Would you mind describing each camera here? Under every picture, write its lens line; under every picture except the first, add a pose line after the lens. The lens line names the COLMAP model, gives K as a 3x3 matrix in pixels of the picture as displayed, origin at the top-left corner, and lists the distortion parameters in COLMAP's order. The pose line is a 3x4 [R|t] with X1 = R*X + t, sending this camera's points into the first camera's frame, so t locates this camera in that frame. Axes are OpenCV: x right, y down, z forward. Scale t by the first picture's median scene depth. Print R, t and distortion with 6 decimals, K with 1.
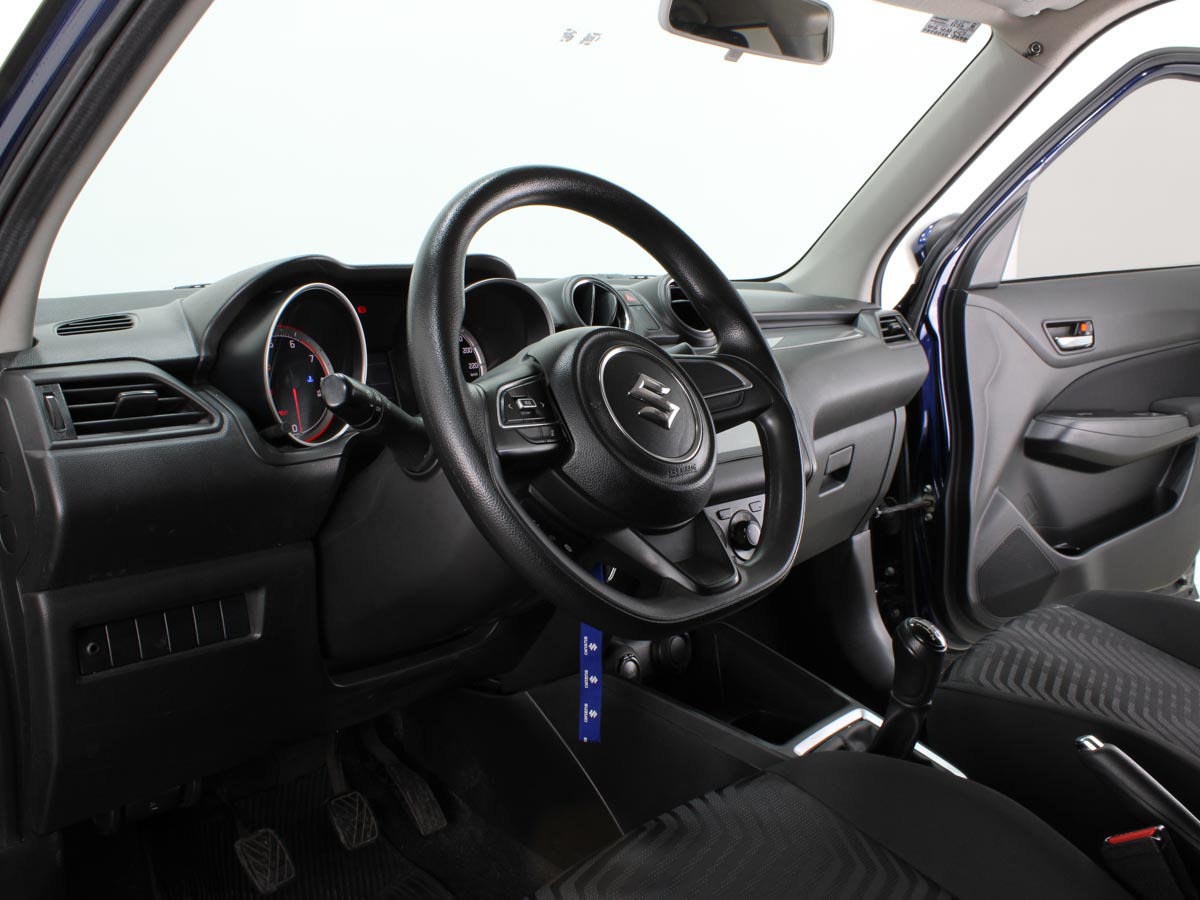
lens RADIAL K [[1129.2, 0, 598.7], [0, 1129.2, 443.9], [0, 0, 1]] dist [-0.117761, 0.000000]
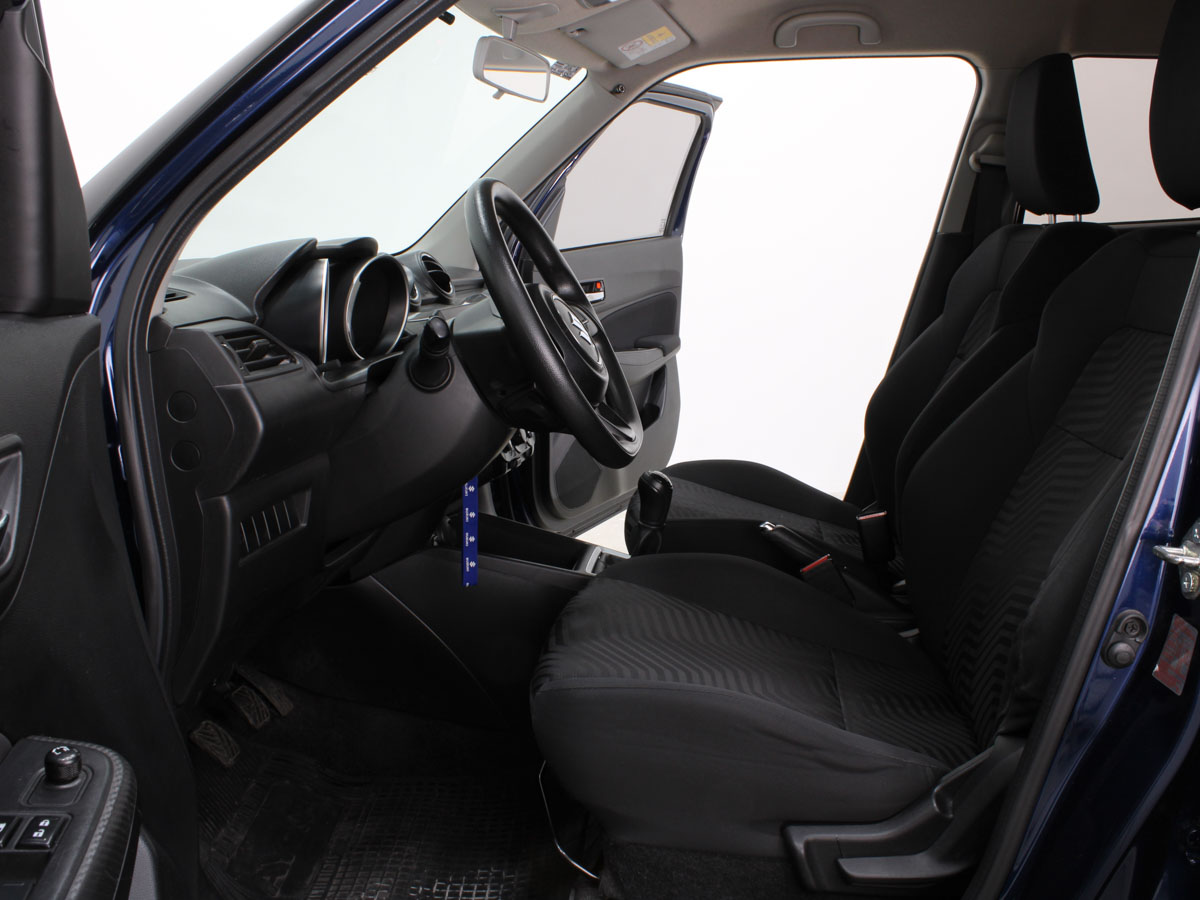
lens RADIAL K [[1129.2, 0, 603.3], [0, 1129.2, 449.2], [0, 0, 1]] dist [-0.117761, 0.000000]
pose [[0.825333, -0.108810, 0.554062, -0.707896], [0.096787, 0.993996, 0.051033, 0.046603], [-0.556289, 0.011507, 0.830910, -0.291012]]
